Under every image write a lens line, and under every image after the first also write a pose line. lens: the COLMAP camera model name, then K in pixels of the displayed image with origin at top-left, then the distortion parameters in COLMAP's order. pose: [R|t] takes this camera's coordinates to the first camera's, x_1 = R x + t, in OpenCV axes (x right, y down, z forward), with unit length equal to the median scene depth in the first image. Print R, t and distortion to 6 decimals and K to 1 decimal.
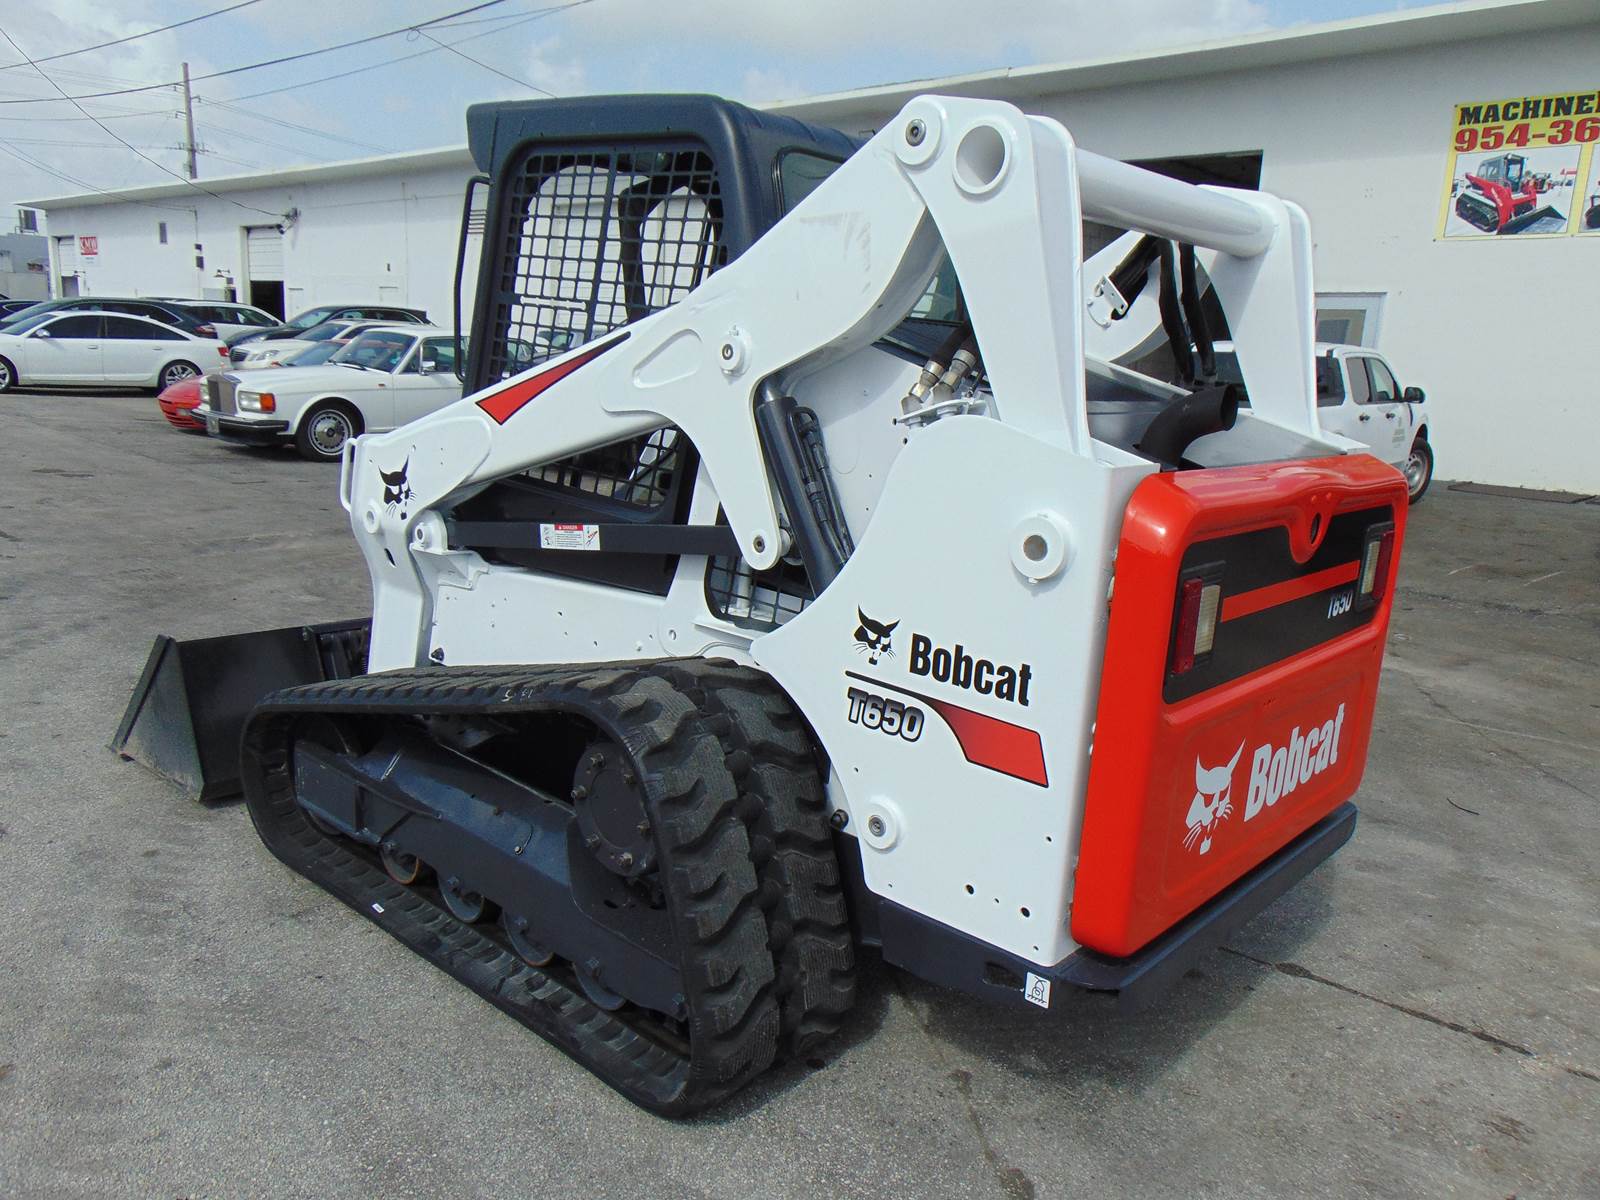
lens RADIAL K [[1186.7, 0, 812.4], [0, 1186.7, 595.3], [0, 0, 1]] dist [0.005558, 0.036901]
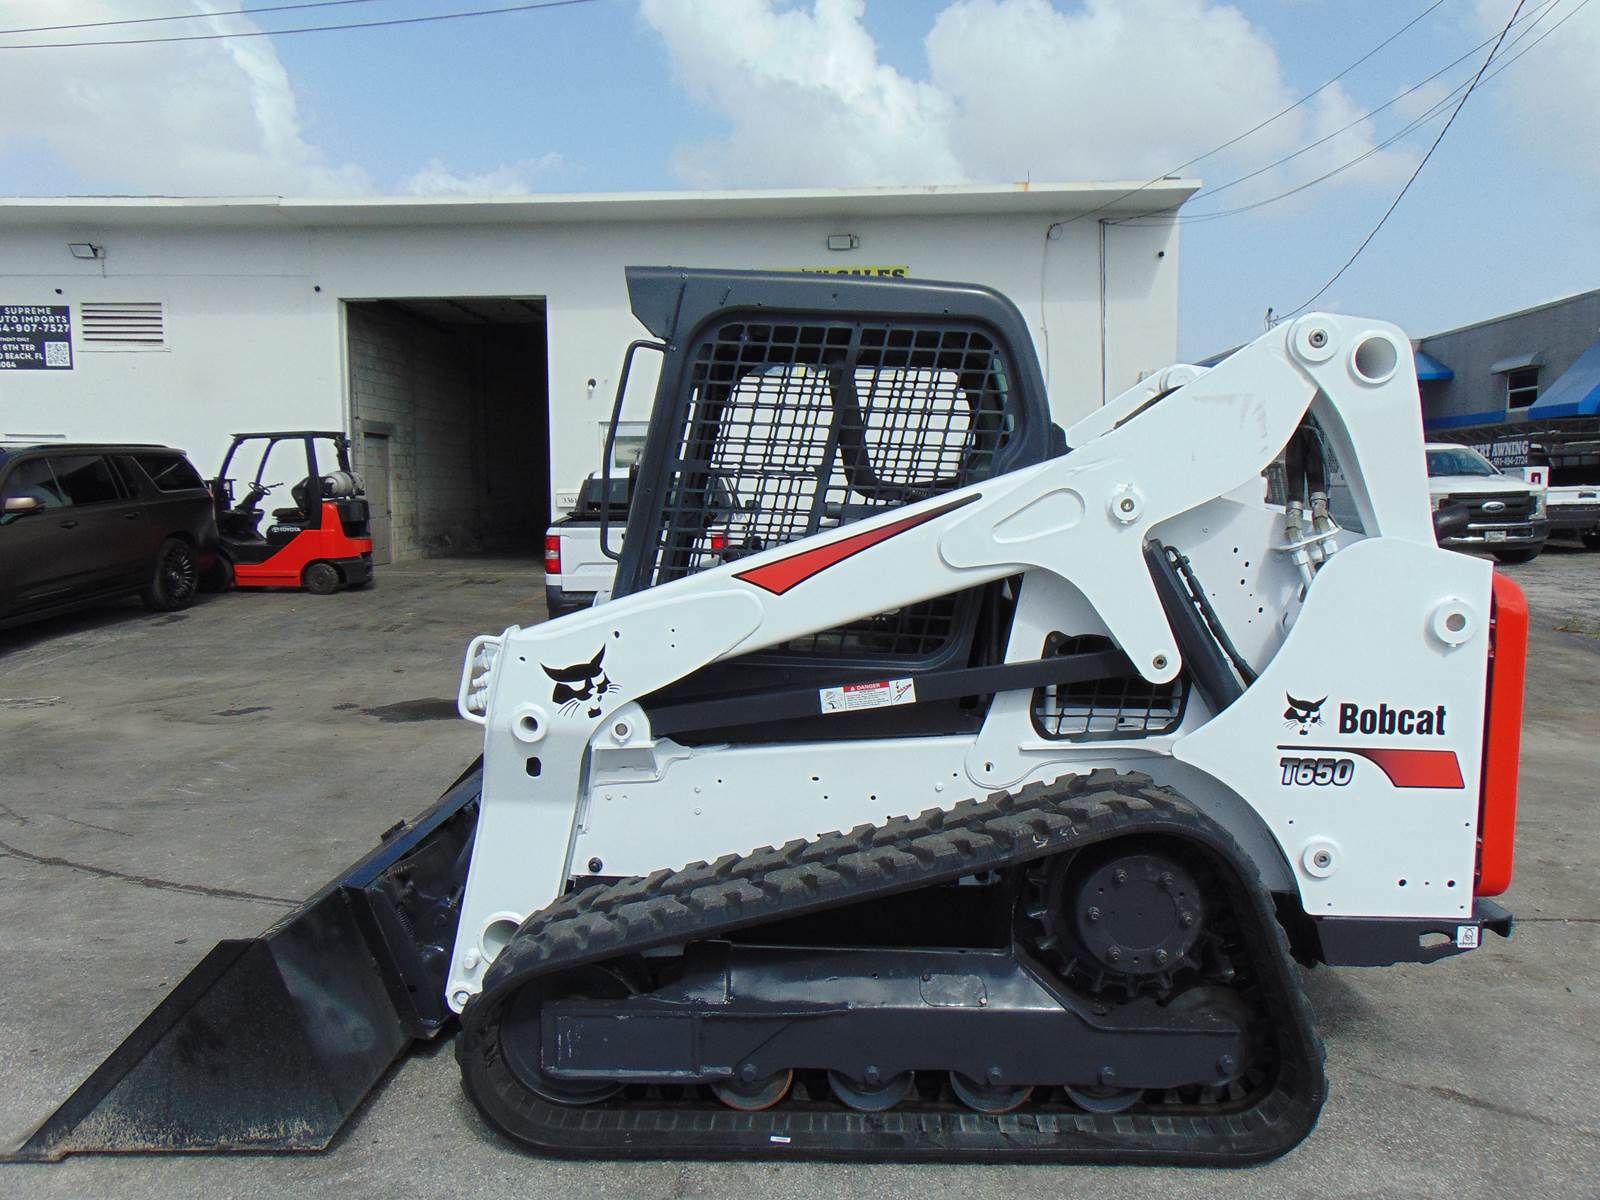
lens RADIAL K [[1203.0, 0, 807.8], [0, 1203.0, 591.6], [0, 0, 1]] dist [-0.030947, 0.082211]
pose [[0.765122, -0.108966, 0.634597, -1.074424], [0.175122, 0.983640, -0.042241, -0.123191], [-0.619613, 0.143451, 0.771688, 0.280583]]
